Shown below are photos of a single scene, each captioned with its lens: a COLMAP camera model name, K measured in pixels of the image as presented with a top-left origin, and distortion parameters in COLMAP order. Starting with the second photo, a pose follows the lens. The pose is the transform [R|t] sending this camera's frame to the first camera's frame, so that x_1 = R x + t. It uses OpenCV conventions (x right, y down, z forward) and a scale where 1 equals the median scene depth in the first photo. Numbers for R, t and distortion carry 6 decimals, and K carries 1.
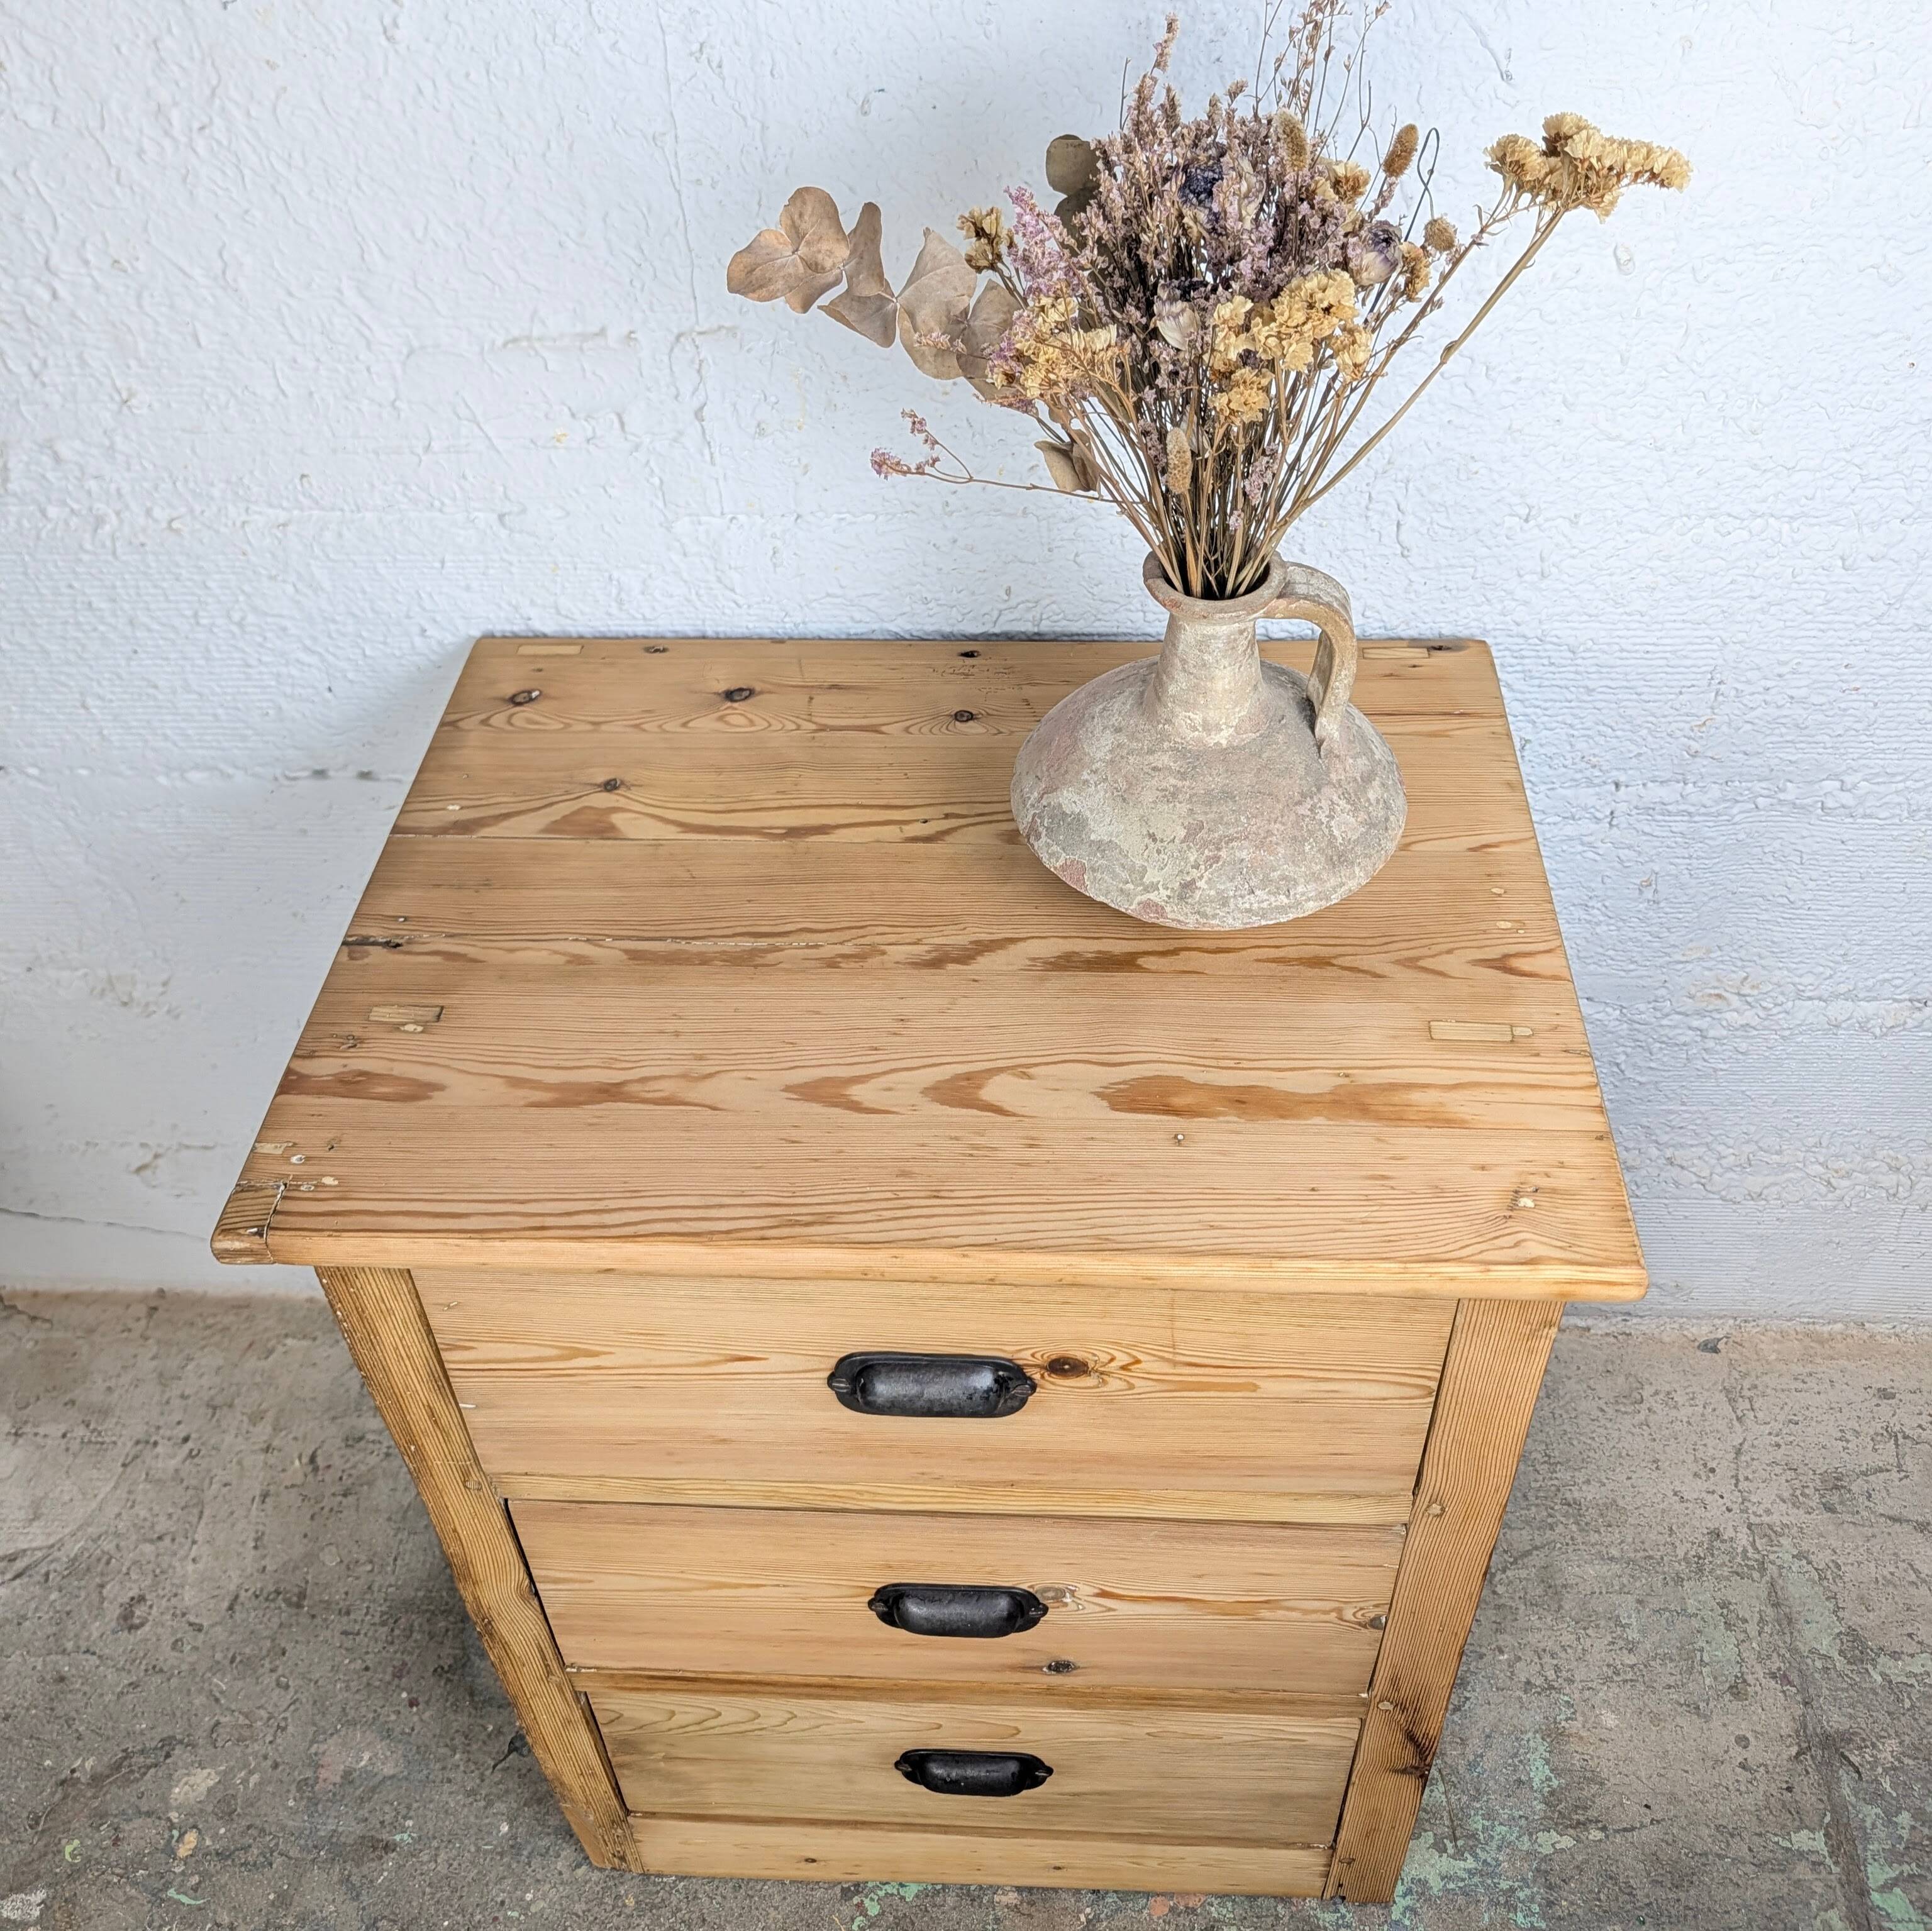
lens RADIAL K [[1885.6, 0, 985.7], [0, 1885.6, 837.4], [0, 0, 1]] dist [-0.004442, 0.000000]
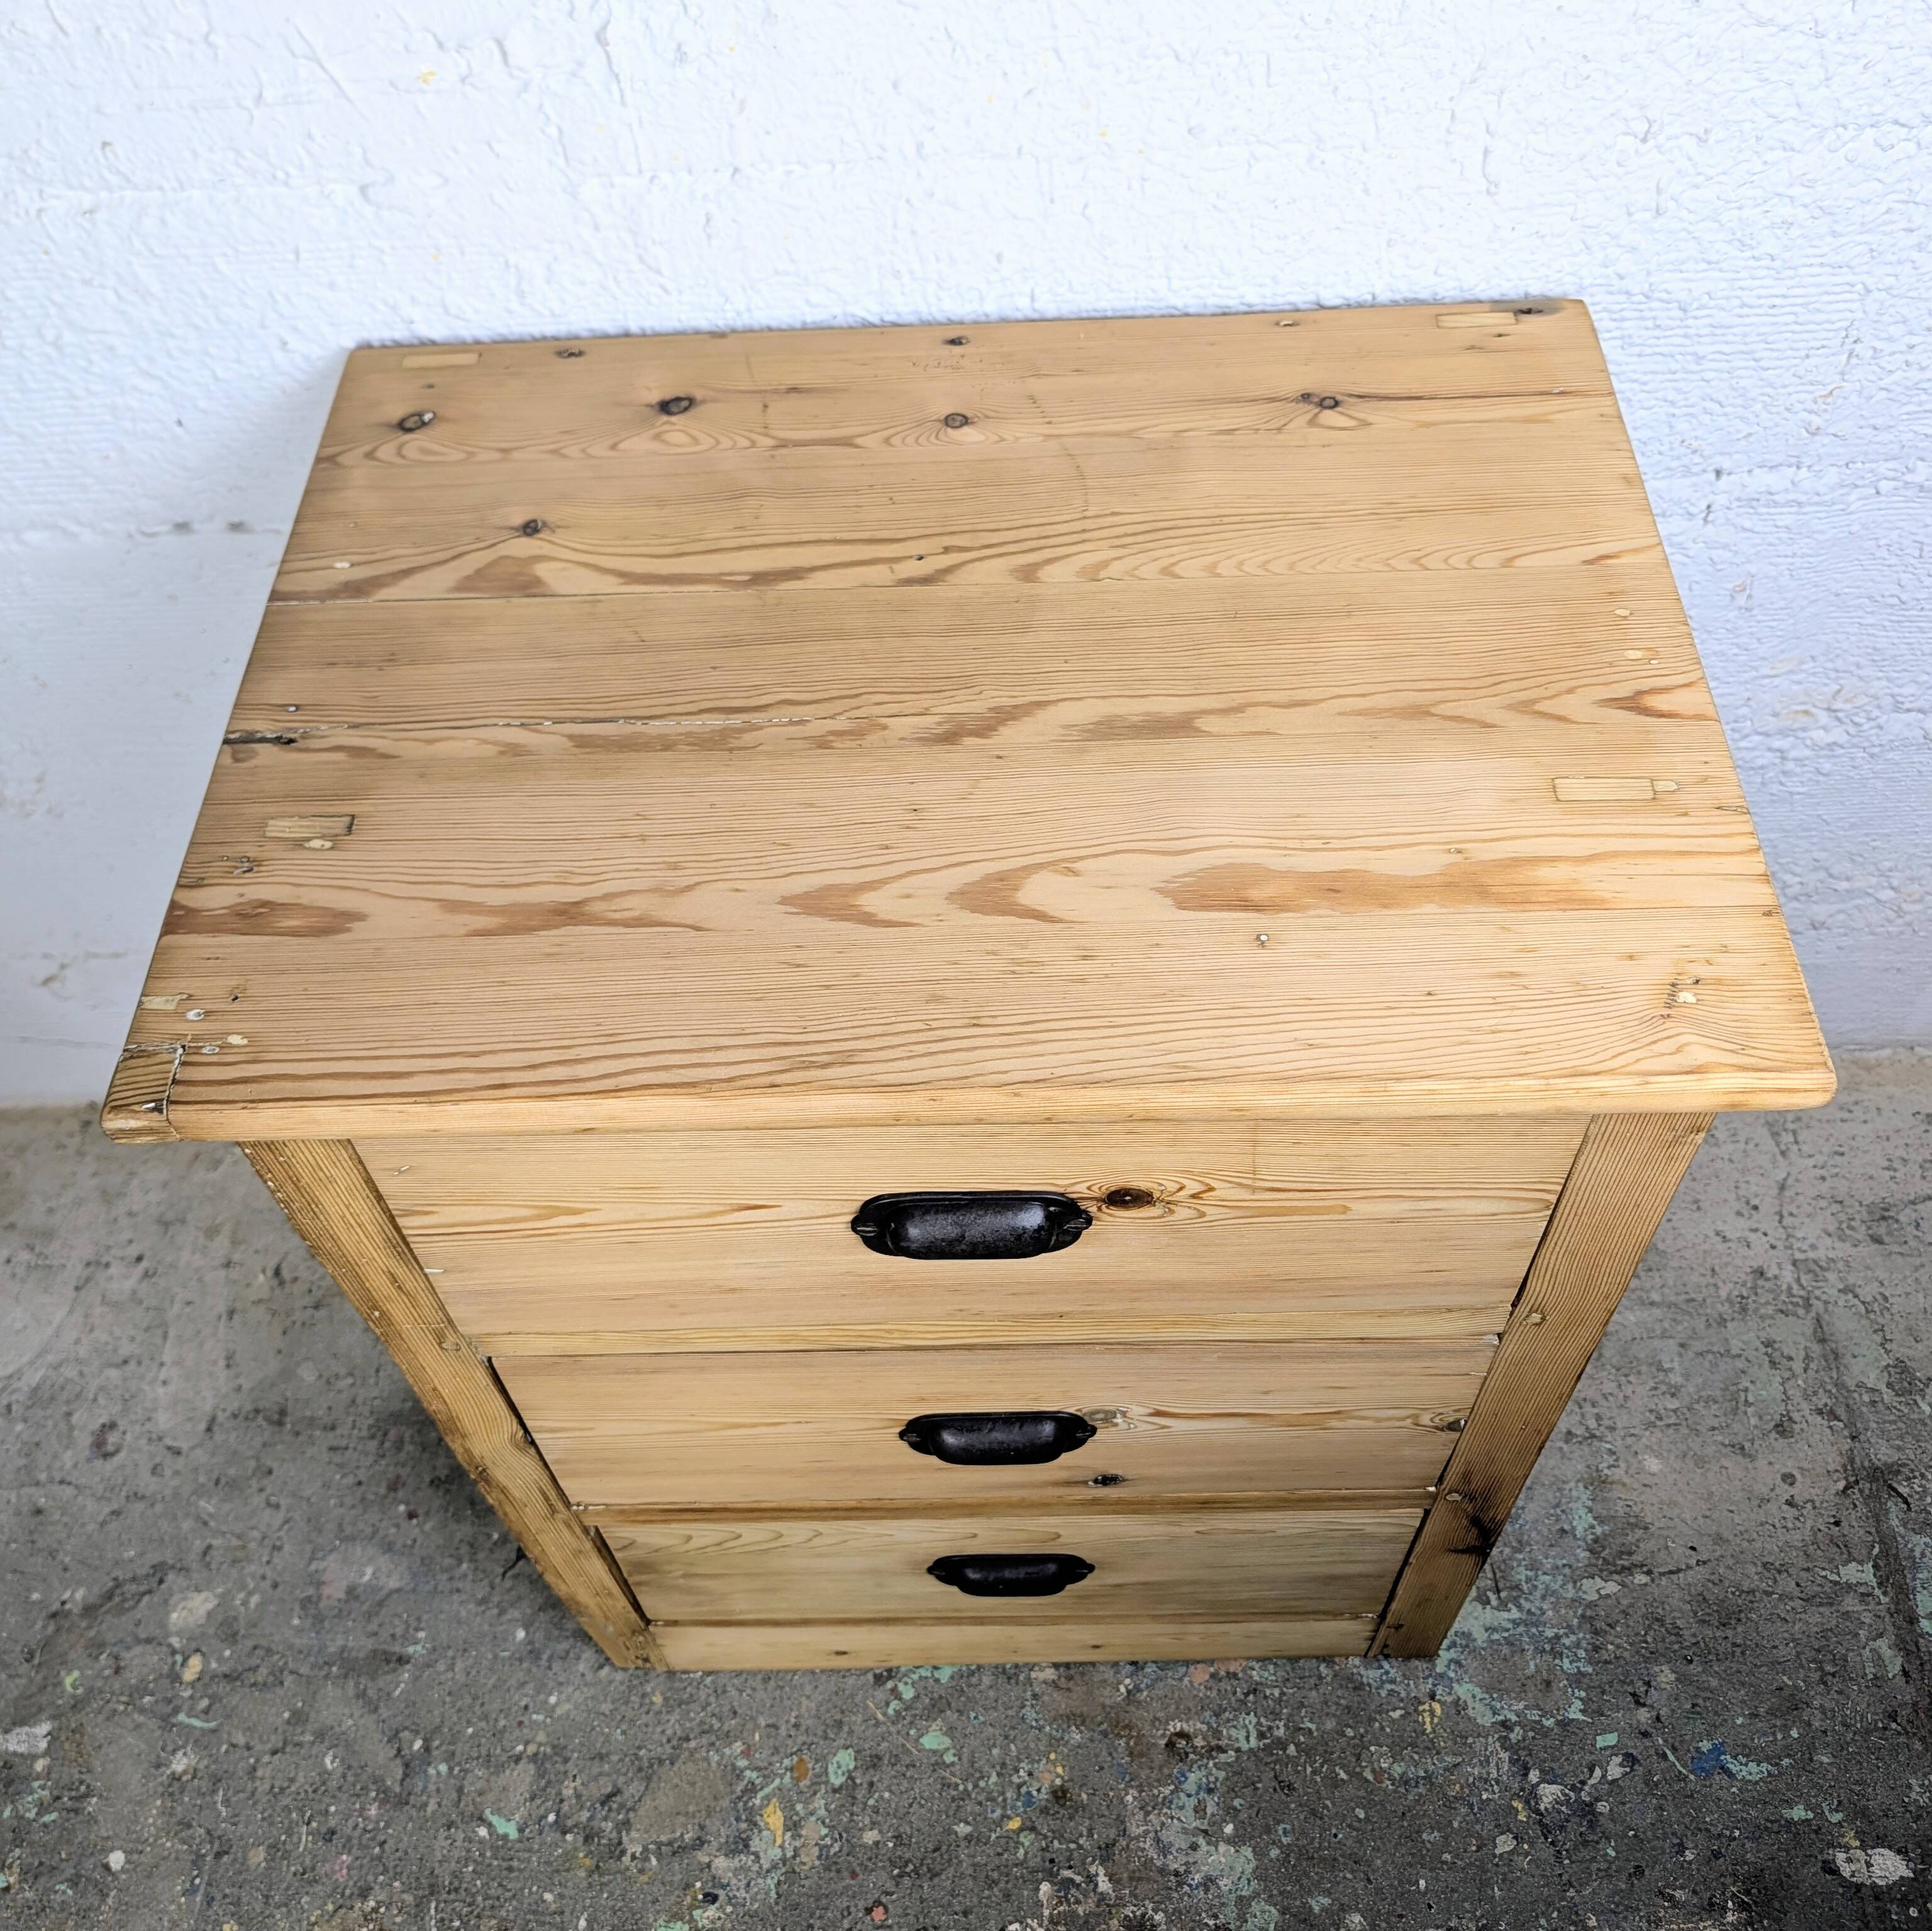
lens RADIAL K [[1885.6, 0, 973.5], [0, 1885.6, 954.3], [0, 0, 1]] dist [-0.004442, 0.000000]
pose [[0.998538, -0.049720, 0.021201, -0.031322], [0.044165, 0.976647, 0.210264, -0.009702], [-0.031160, -0.209020, 0.977415, 0.142336]]
